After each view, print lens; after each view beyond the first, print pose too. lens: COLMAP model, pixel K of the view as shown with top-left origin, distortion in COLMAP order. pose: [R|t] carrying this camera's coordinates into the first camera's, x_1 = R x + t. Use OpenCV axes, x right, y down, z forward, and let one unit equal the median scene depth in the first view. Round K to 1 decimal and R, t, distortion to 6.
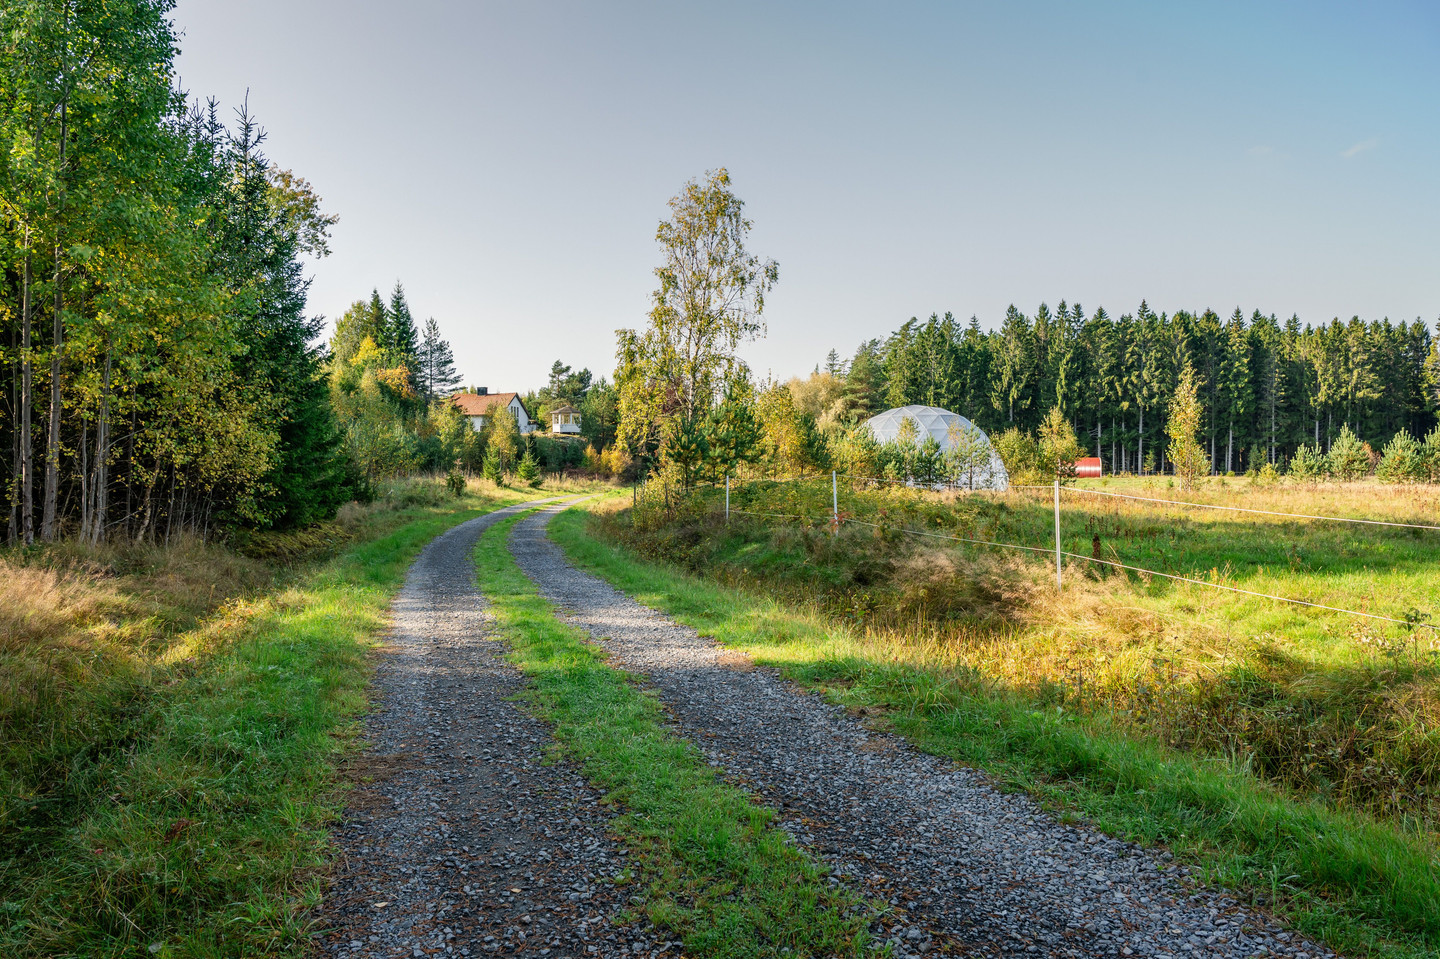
lens RADIAL K [[998.1, 0, 721.7], [0, 998.1, 486.9], [0, 0, 1]] dist [0.000143, -0.001192]
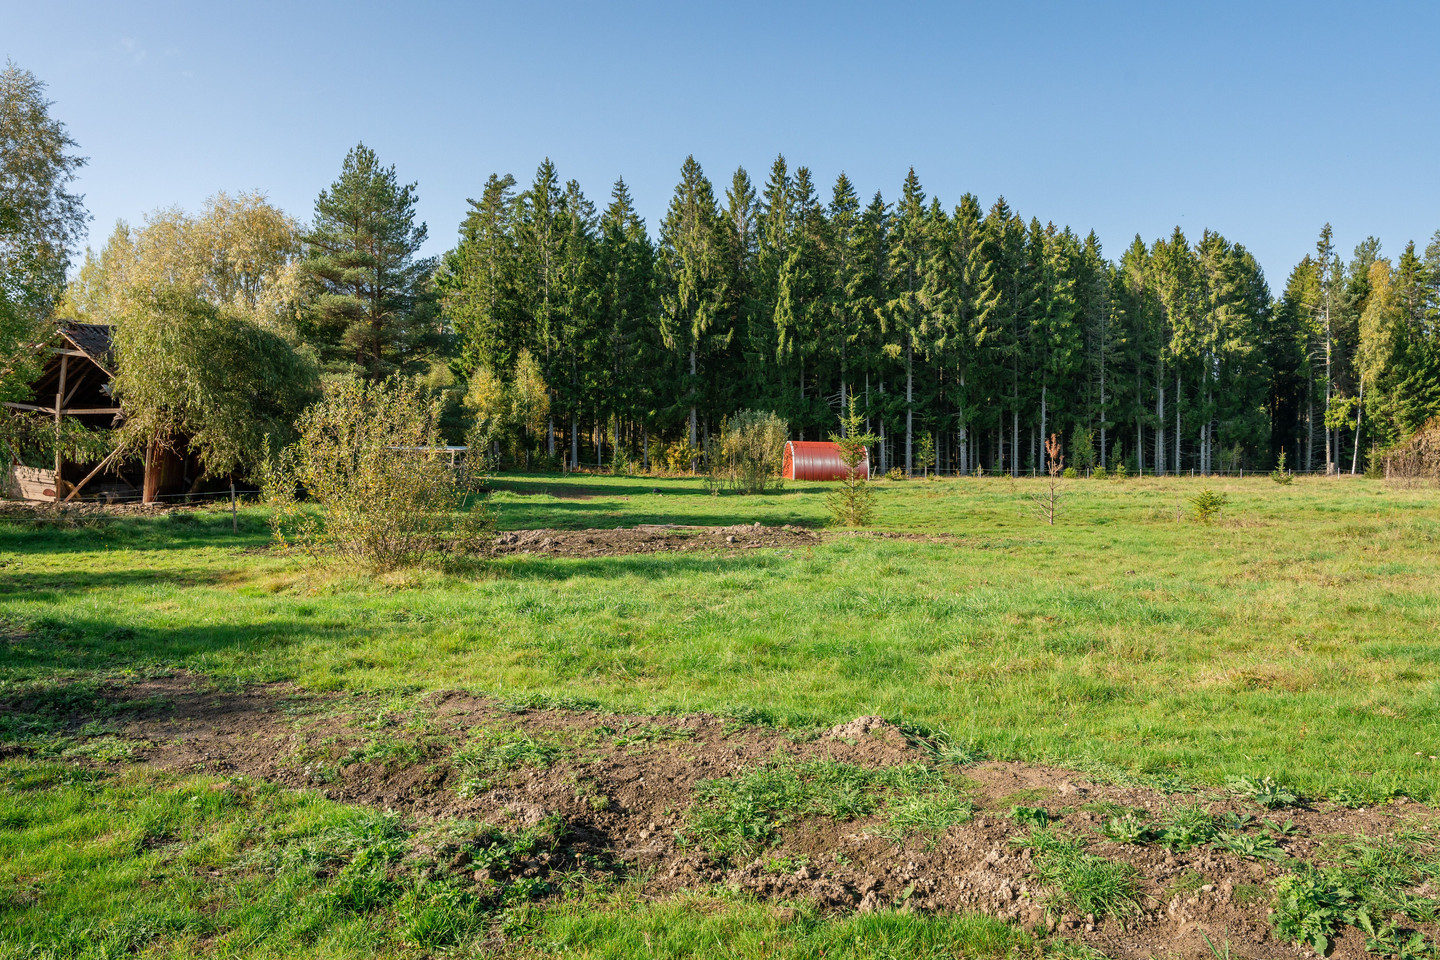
lens RADIAL K [[1063.6, 0, 723.4], [0, 1063.6, 484.3], [0, 0, 1]] dist [0.000583, -0.000787]
pose [[0.928179, -0.004856, 0.372101, 0.096629], [0.002304, 0.999971, 0.007304, -0.011783], [-0.372126, -0.005923, 0.928163, 0.480968]]
